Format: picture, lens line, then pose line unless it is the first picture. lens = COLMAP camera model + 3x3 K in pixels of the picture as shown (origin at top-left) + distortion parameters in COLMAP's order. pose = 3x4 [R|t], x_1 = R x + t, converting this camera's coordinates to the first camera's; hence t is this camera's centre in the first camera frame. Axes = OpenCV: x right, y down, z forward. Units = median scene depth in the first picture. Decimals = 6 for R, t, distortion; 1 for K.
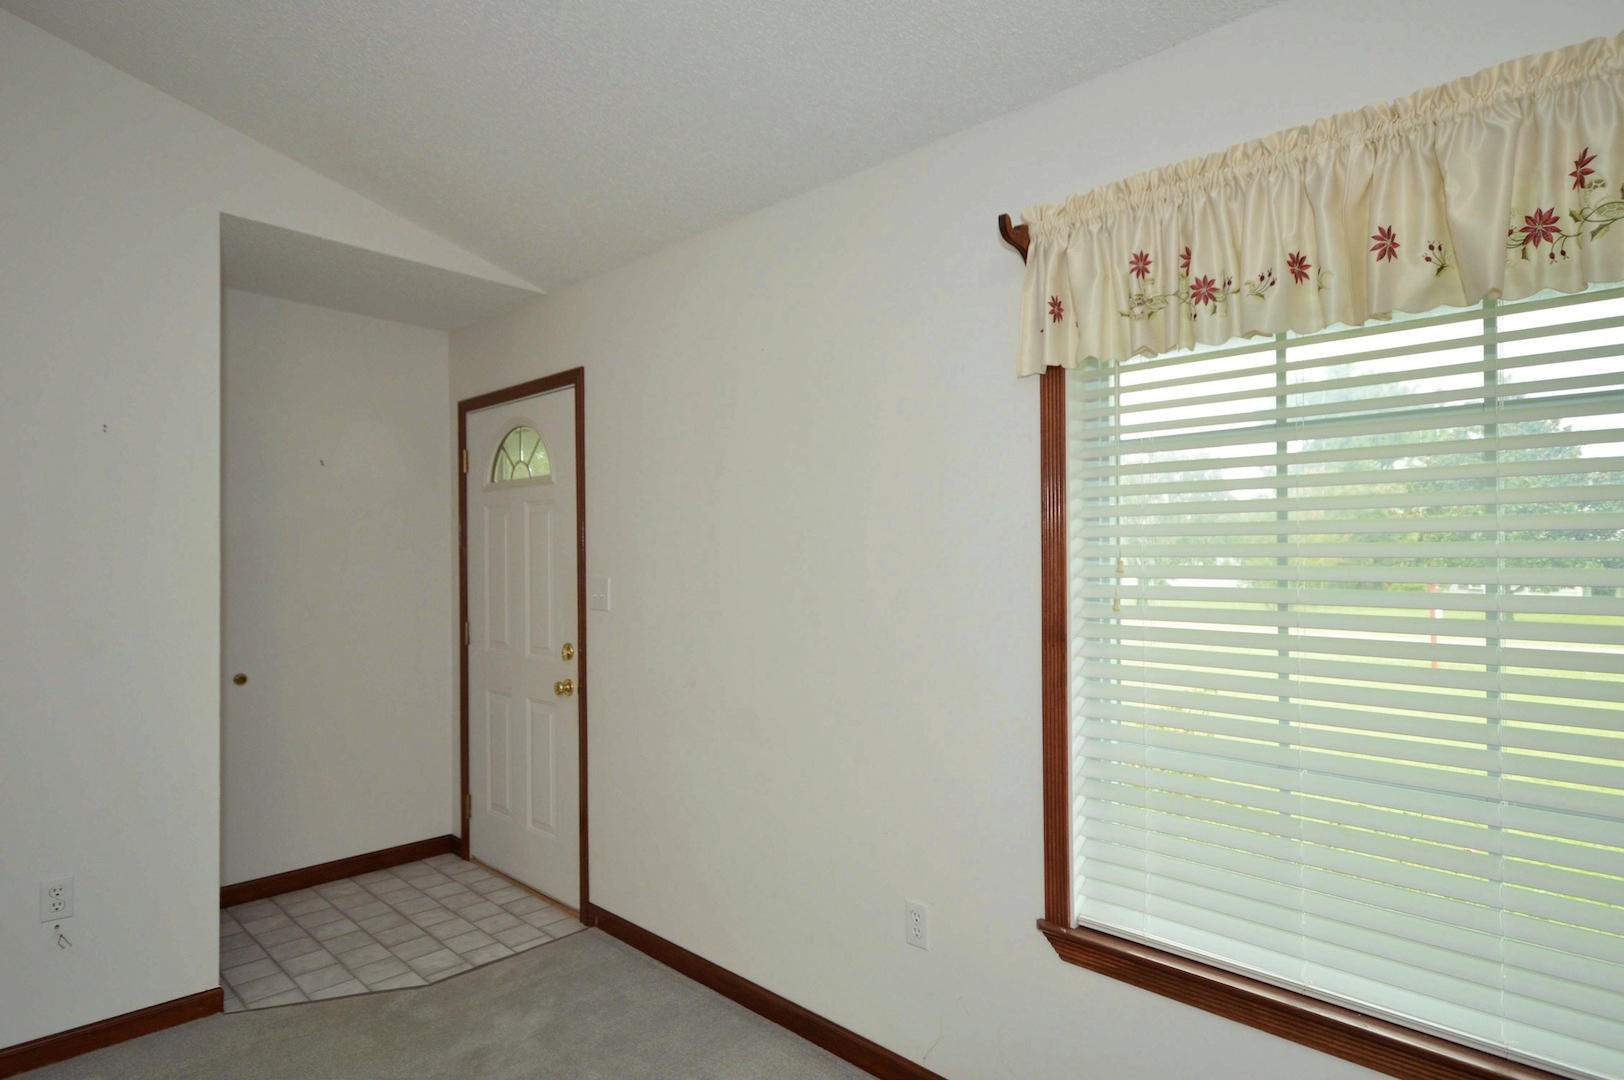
lens RADIAL K [[885.7, 0, 810.8], [0, 885.7, 553.0], [0, 0, 1]] dist [-0.000472, 0.000010]
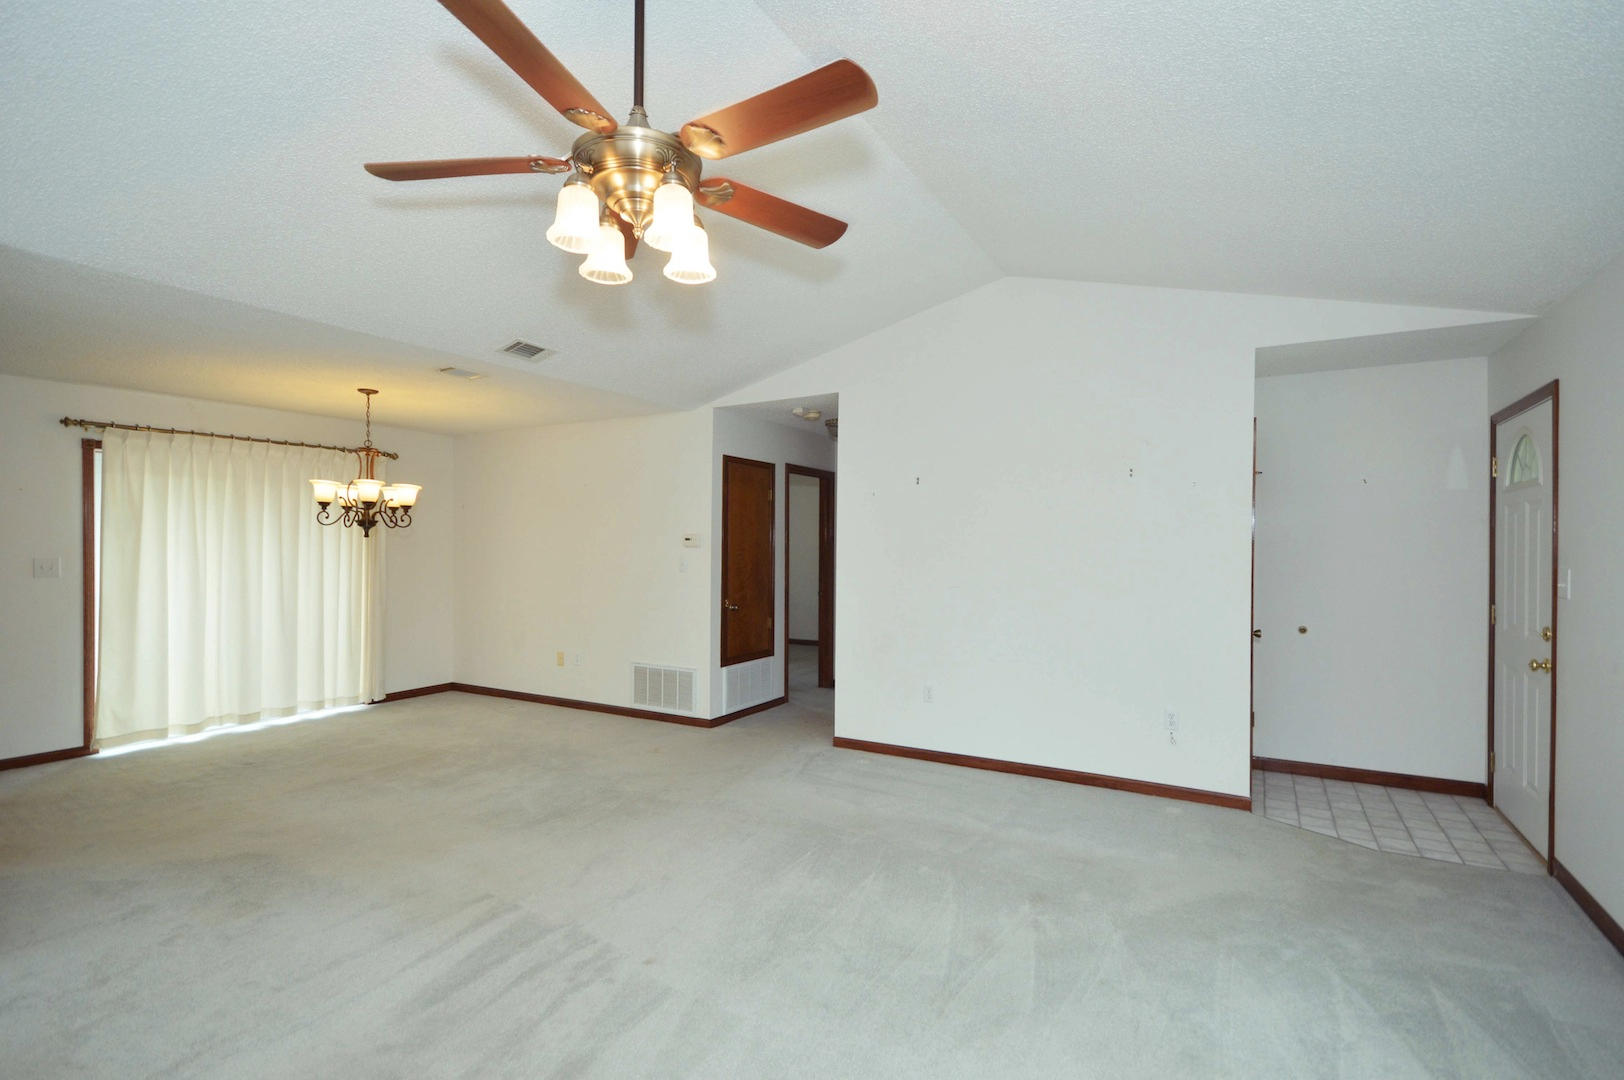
lens RADIAL K [[737.4, 0, 812.9], [0, 737.4, 547.9], [0, 0, 1]] dist [-0.056324, -0.000428]
pose [[0.243958, -0.001190, -0.969785, 0.359673], [0.002860, 0.999996, -0.000507, -0.001342], [0.969782, -0.002650, 0.243960, -0.127151]]
